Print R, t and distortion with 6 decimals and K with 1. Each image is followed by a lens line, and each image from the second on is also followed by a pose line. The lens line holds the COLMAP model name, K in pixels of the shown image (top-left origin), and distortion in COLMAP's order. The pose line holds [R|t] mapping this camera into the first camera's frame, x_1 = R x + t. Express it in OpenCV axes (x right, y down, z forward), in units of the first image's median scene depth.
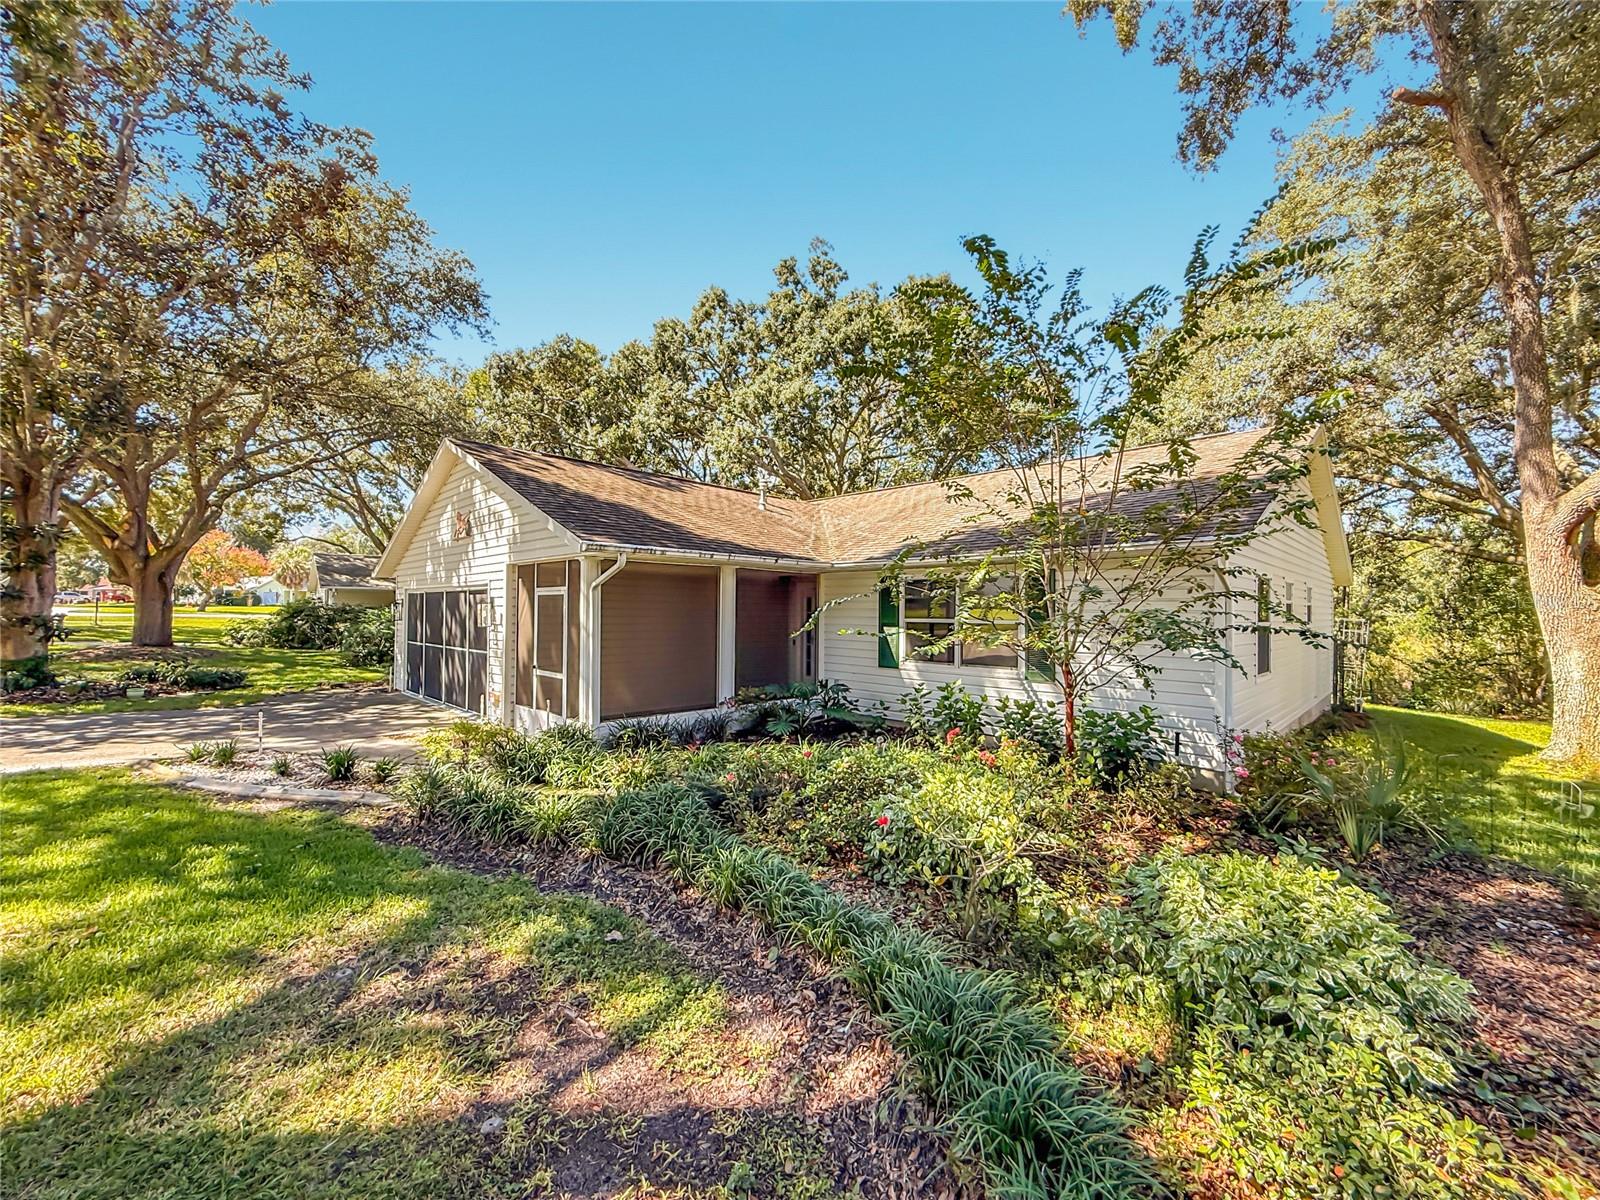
lens RADIAL K [[641.3, 0, 796.9], [0, 641.3, 609.3], [0, 0, 1]] dist [-0.000090, -0.000326]
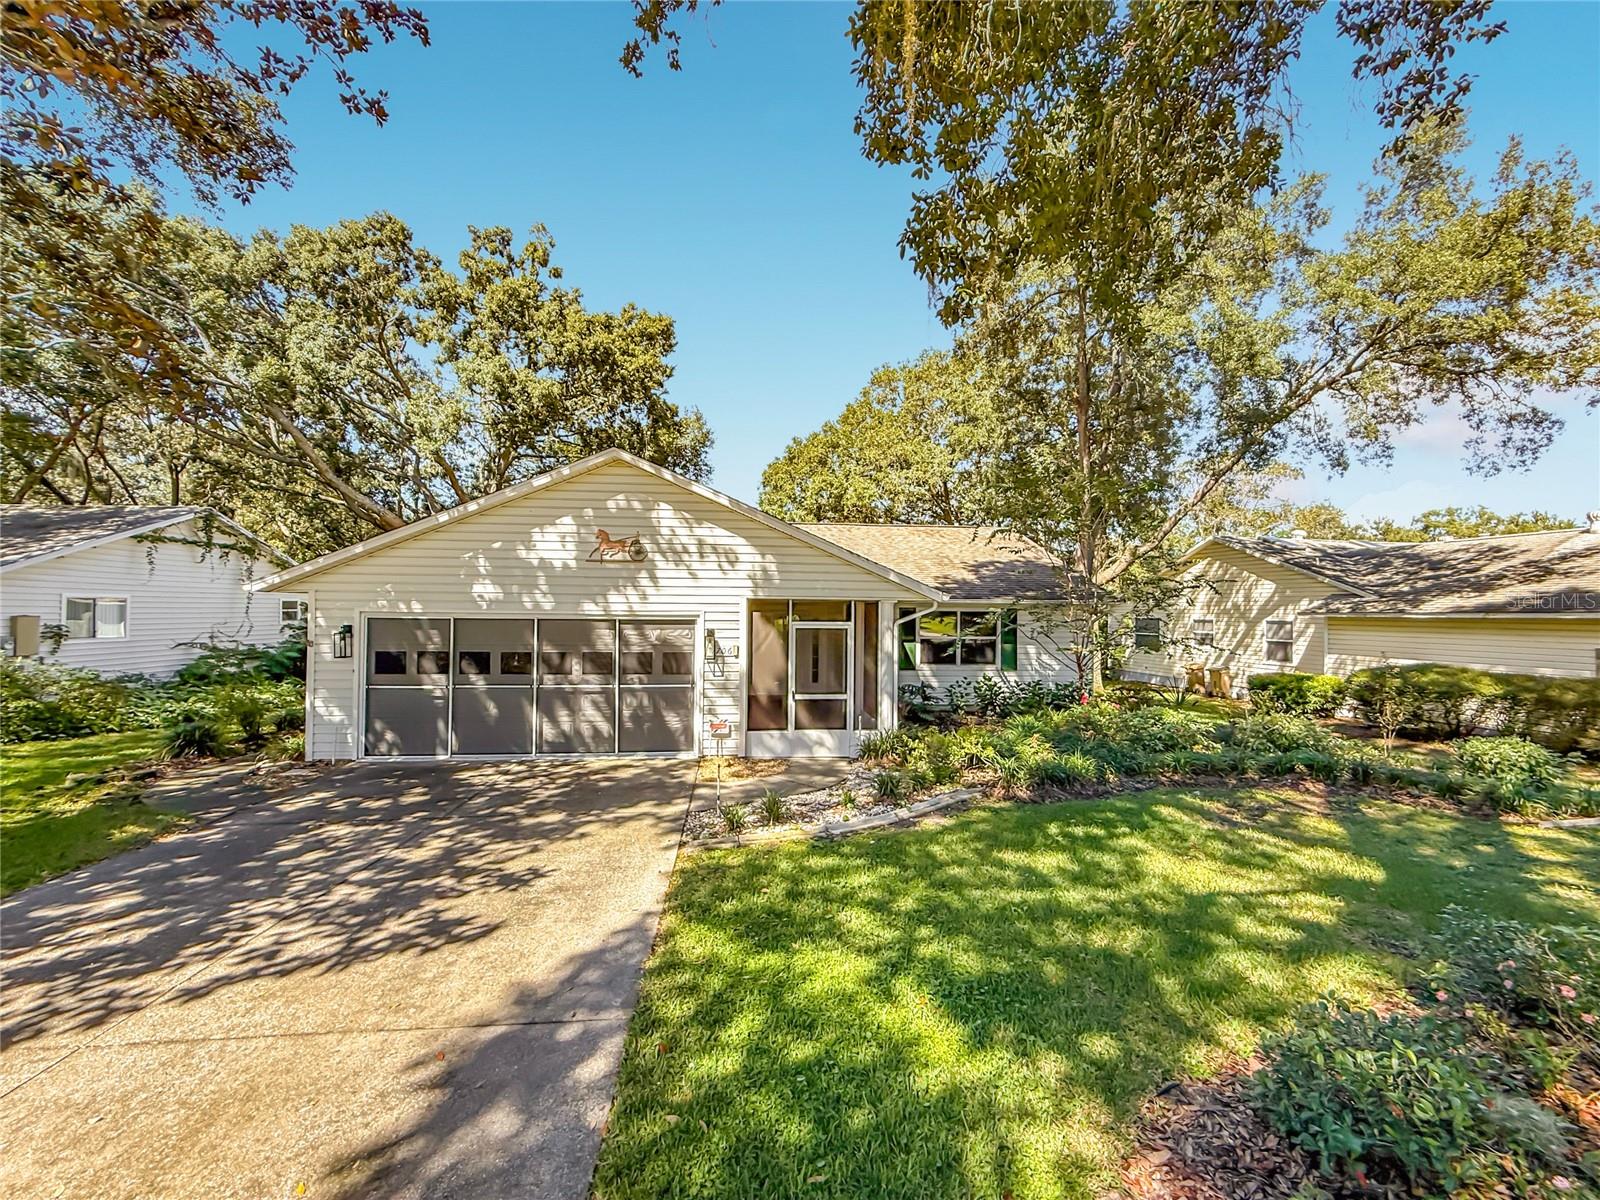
lens RADIAL K [[641.3, 0, 796.9], [0, 641.3, 609.3], [0, 0, 1]] dist [-0.000090, -0.000326]
pose [[0.632403, -0.001711, 0.774638, -1.175099], [-0.006453, 0.999951, 0.007477, -0.057825], [-0.774613, -0.009727, 0.632361, 0.273350]]
